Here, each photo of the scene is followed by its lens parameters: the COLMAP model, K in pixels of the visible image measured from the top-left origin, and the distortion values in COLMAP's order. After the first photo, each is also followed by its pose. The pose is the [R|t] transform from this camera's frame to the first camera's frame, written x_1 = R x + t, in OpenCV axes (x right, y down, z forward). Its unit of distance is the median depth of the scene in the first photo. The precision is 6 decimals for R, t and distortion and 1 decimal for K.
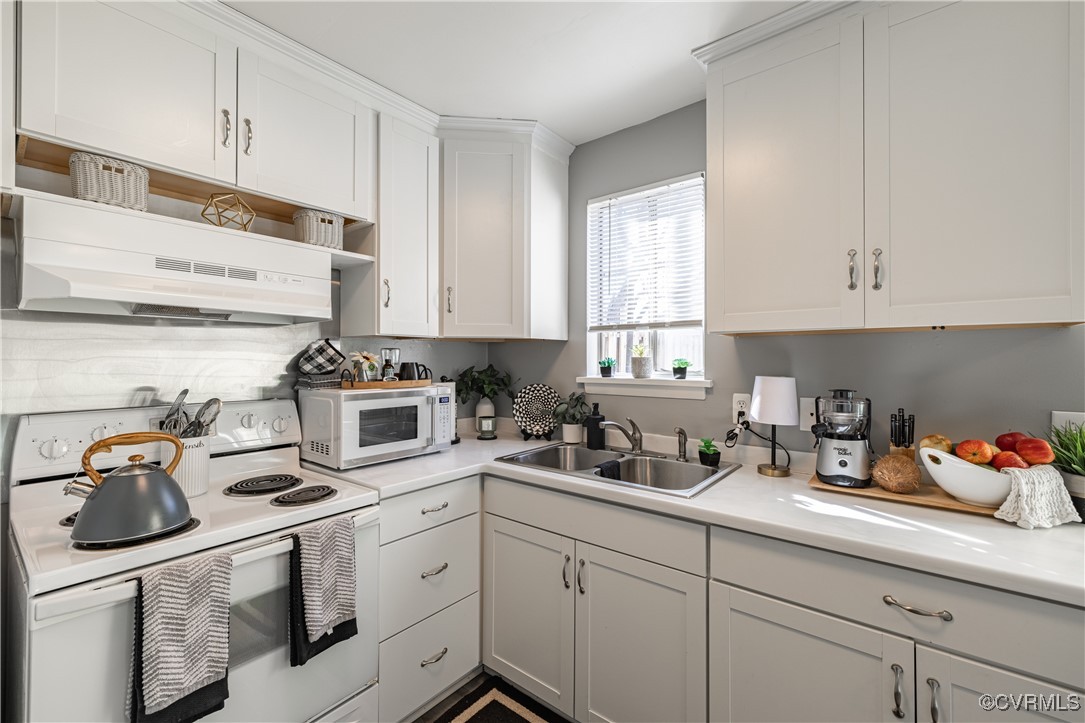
lens RADIAL K [[462.0, 0, 542.5], [0, 462.0, 361.5], [0, 0, 1]] dist [-0.000299, -0.000138]
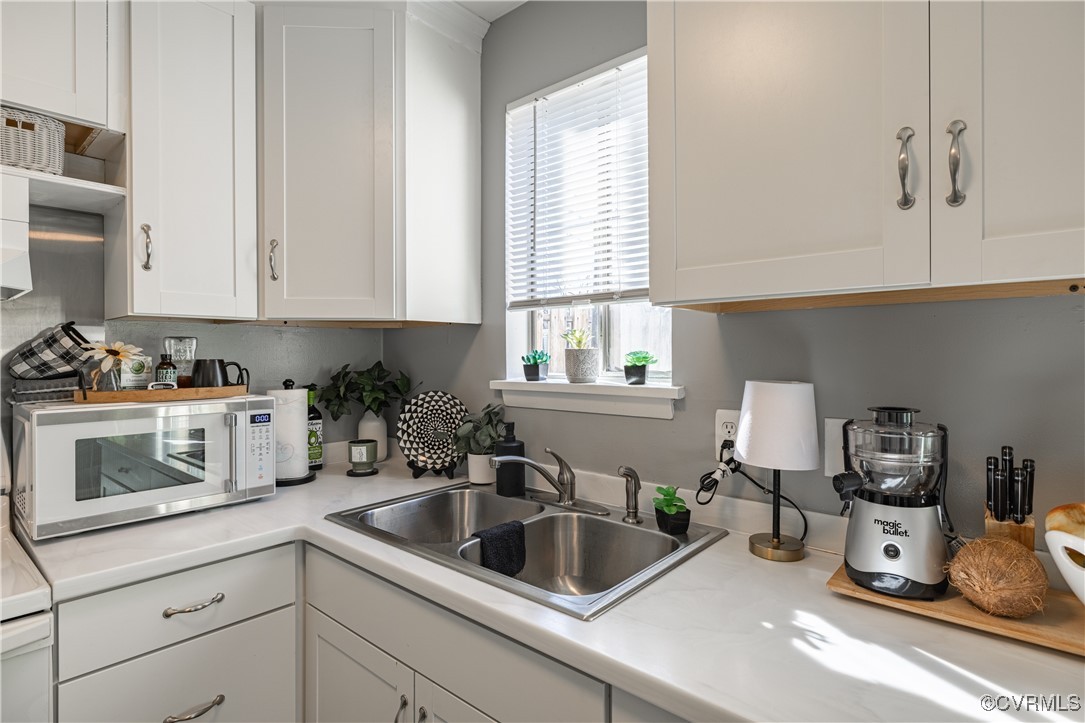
lens RADIAL K [[558.9, 0, 542.5], [0, 558.9, 361.5], [0, 0, 1]] dist [-0.002196, 0.000519]
pose [[0.999189, -0.004039, -0.040071, 0.208756], [0.004419, 0.999946, 0.009418, 0.000040], [0.040031, -0.009587, 0.999152, 0.263698]]
